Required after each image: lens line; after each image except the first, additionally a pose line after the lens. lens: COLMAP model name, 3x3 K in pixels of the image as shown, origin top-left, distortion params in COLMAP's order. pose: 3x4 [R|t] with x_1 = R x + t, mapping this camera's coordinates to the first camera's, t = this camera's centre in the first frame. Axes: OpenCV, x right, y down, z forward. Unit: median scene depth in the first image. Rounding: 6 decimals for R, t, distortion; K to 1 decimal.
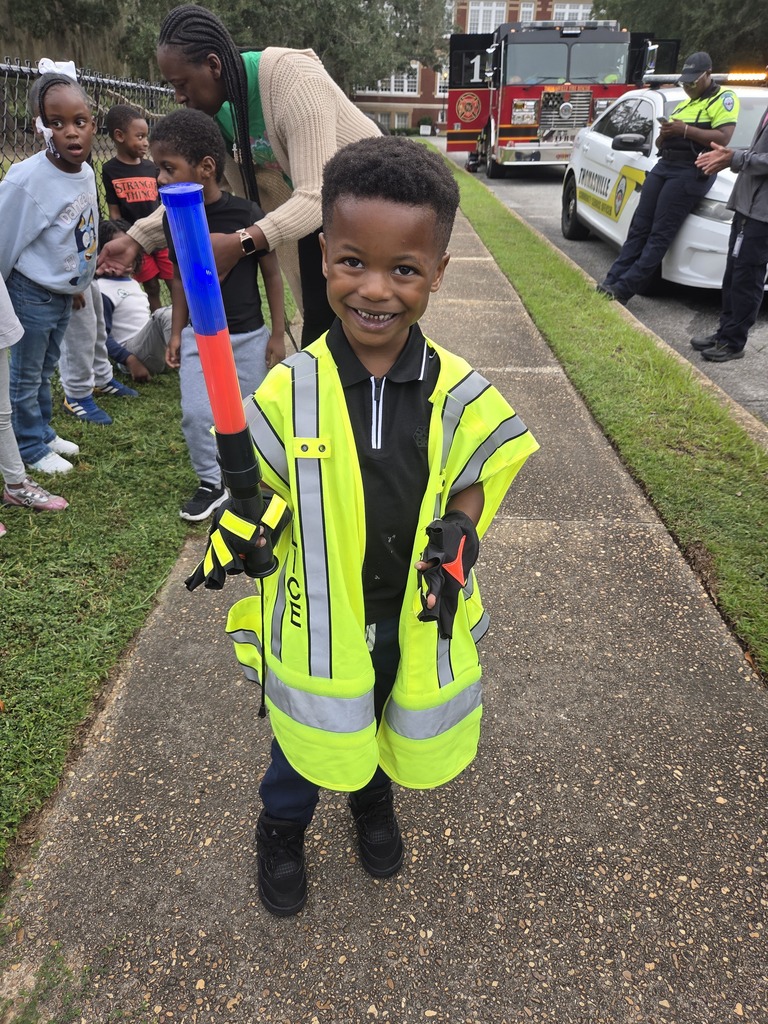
lens RADIAL K [[697.9, 0, 384.8], [0, 697.9, 511.6], [0, 0, 1]] dist [0.023923, -0.012531]
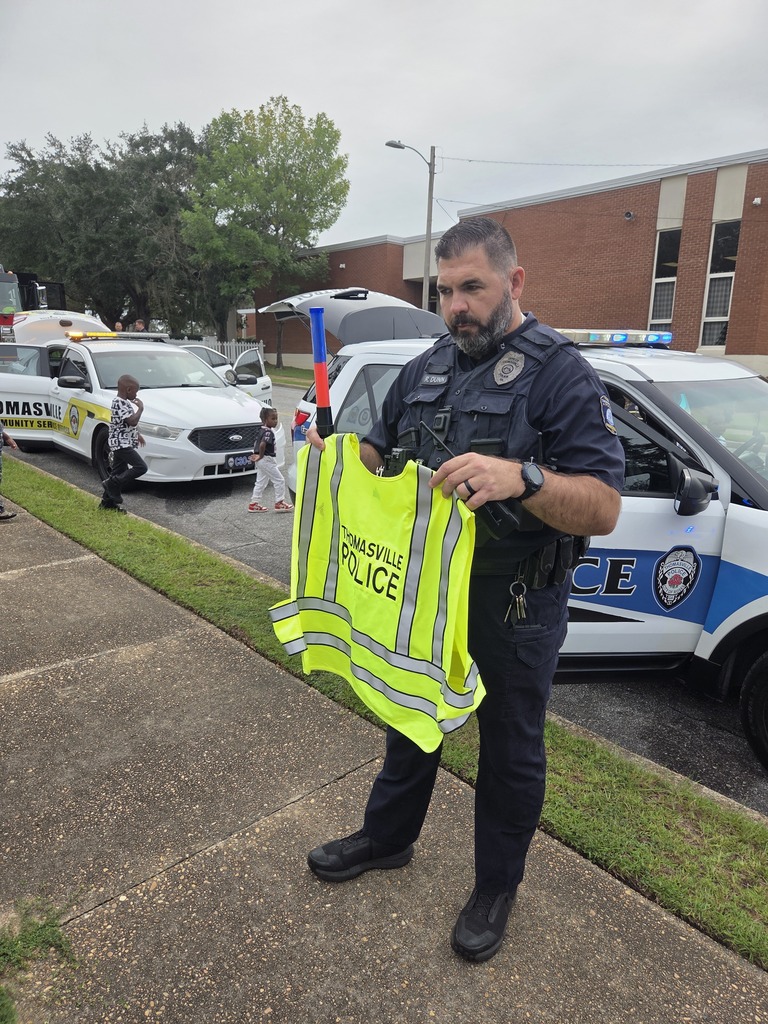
lens RADIAL K [[697.9, 0, 383.7], [0, 697.9, 511.3], [0, 0, 1]] dist [0.023923, -0.012531]
pose [[0.718630, -0.156745, 0.677497, -0.334808], [0.320575, 0.939238, -0.122736, 0.081593], [-0.617093, 0.305390, 0.725213, -0.468991]]
